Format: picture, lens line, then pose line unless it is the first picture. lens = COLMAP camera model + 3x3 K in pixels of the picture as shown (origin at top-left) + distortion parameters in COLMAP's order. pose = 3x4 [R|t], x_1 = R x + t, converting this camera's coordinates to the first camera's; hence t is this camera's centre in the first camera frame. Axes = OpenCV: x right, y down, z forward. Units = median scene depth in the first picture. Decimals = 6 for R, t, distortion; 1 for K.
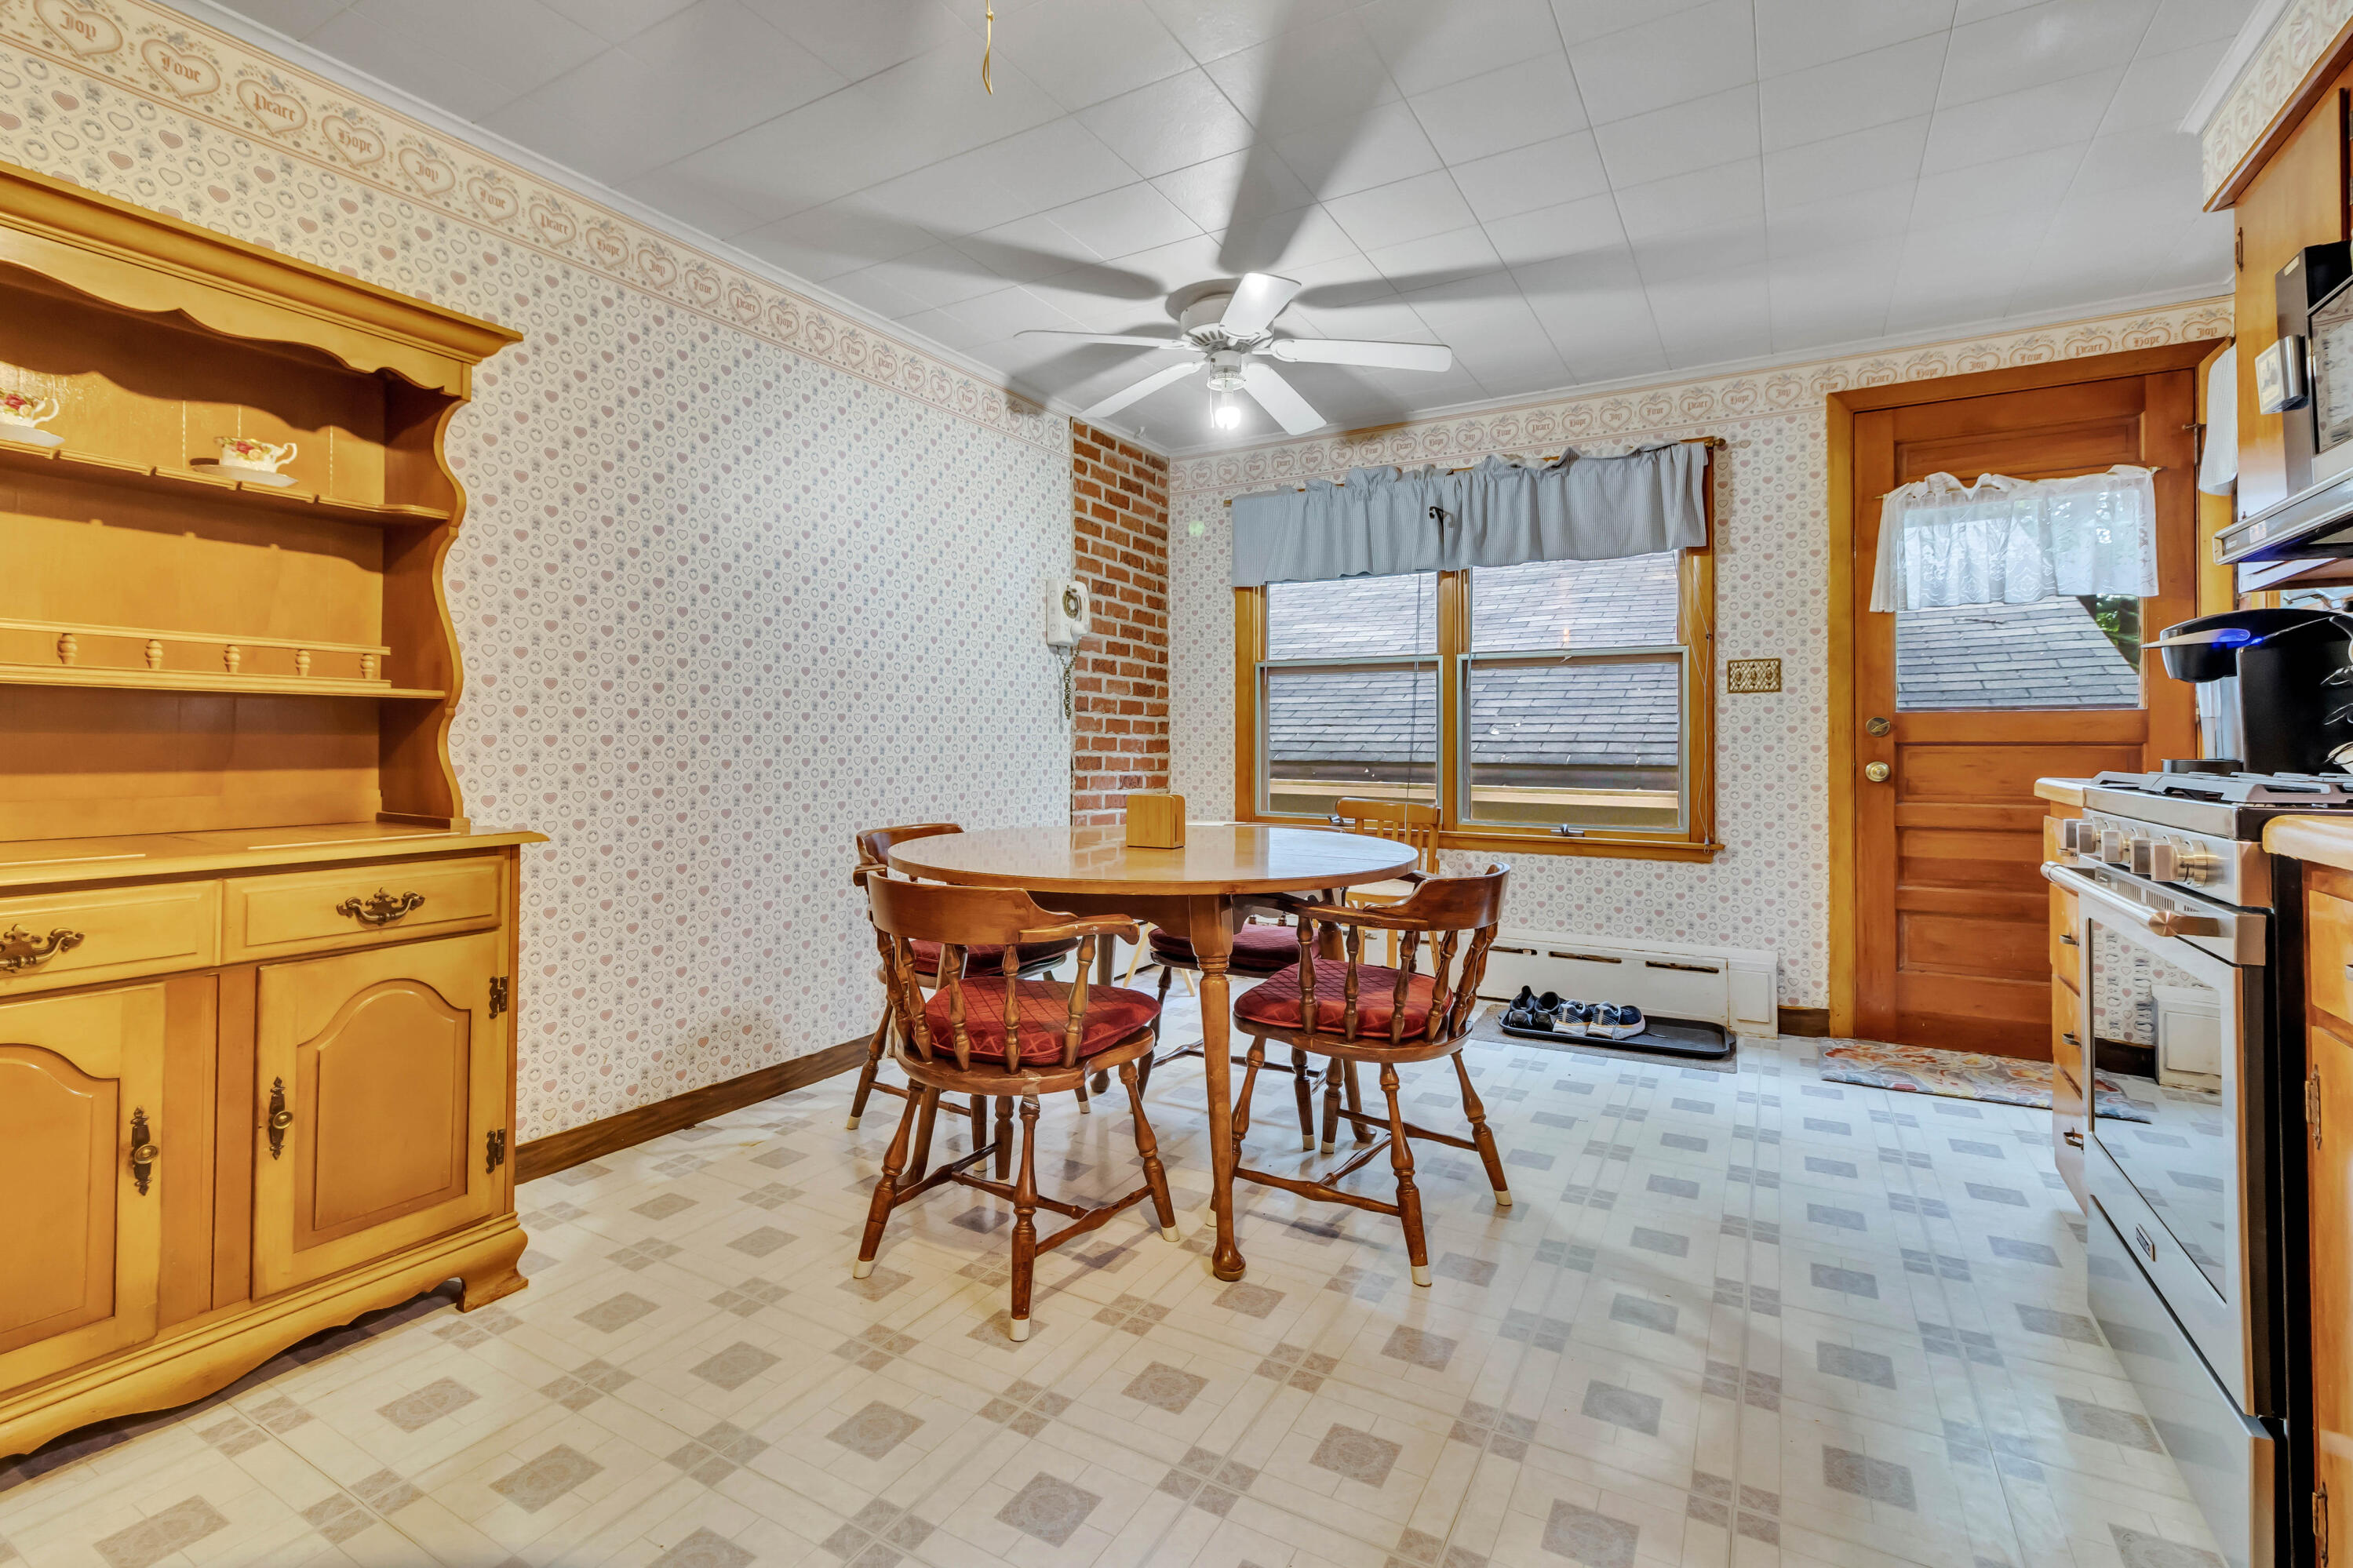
lens RADIAL K [[1076.3, 0, 1142.4], [0, 1076.3, 737.3], [0, 0, 1]] dist [0.002109, 0.000145]
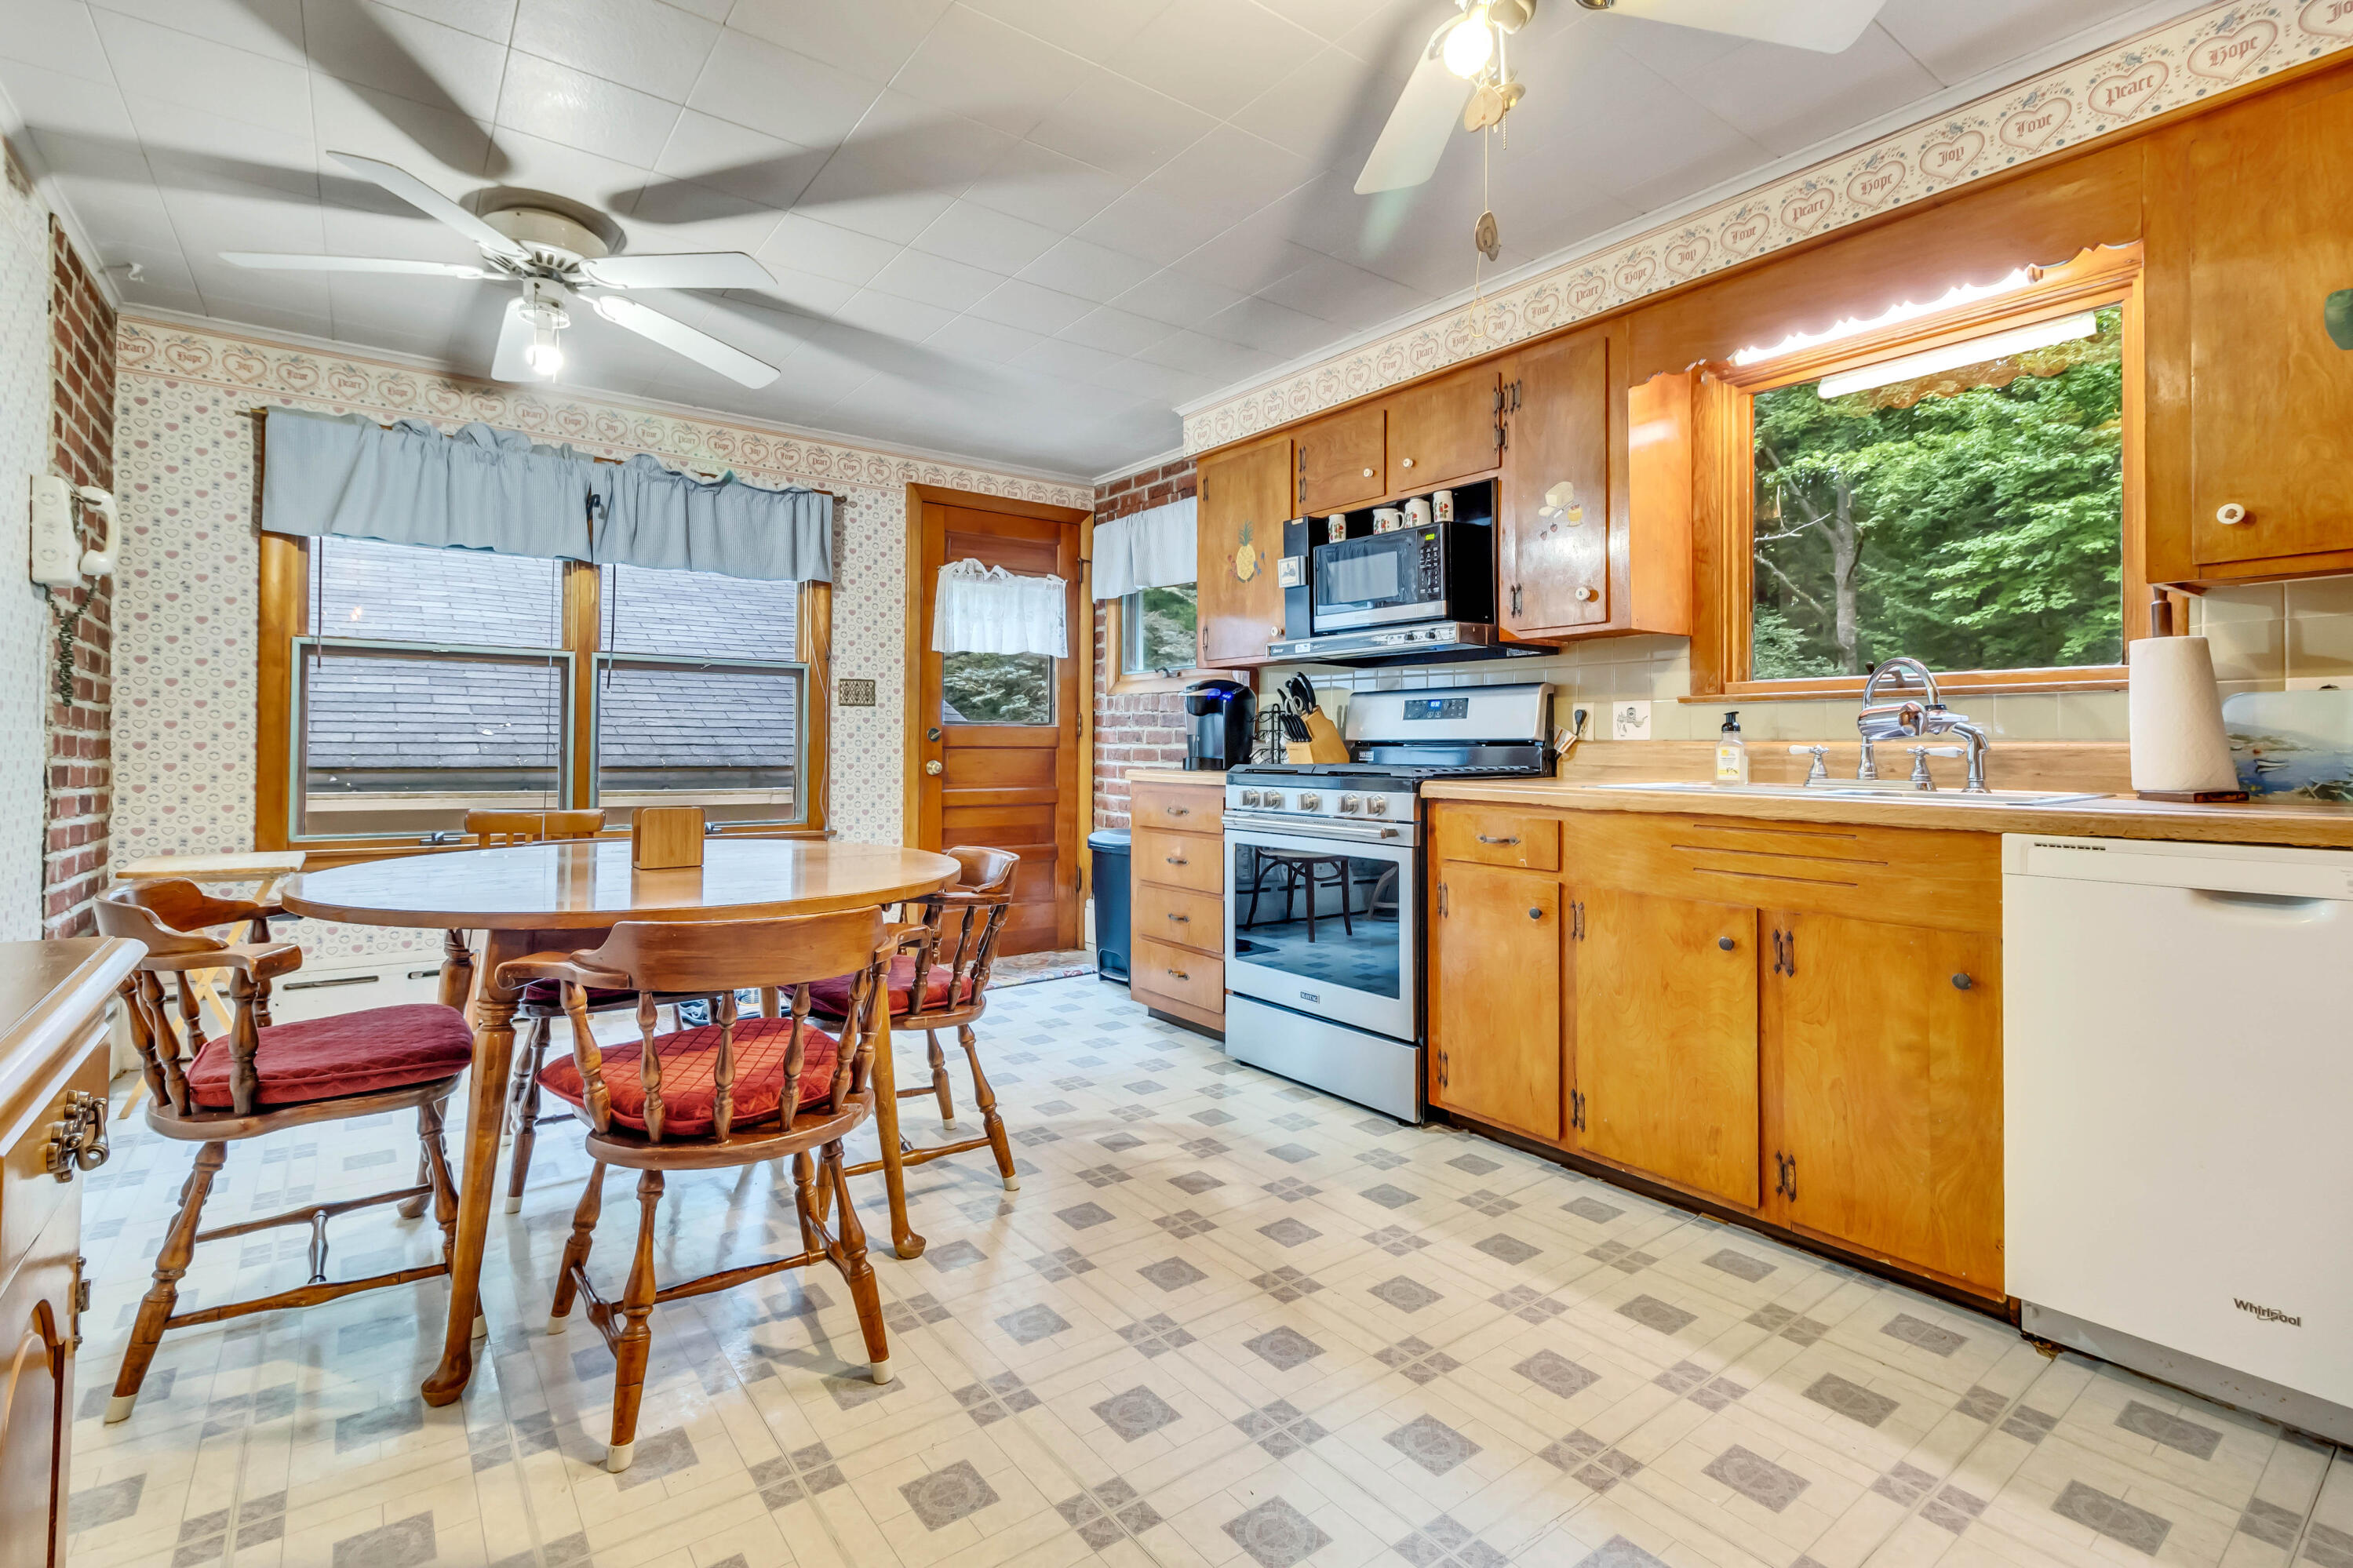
lens RADIAL K [[1076.3, 0, 1142.4], [0, 1076.3, 737.3], [0, 0, 1]] dist [0.002109, 0.000145]
pose [[0.392762, 0.008605, 0.919600, -0.444387], [-0.010360, 0.999934, -0.004932, -0.002667], [-0.919582, -0.007590, 0.392825, 0.208191]]
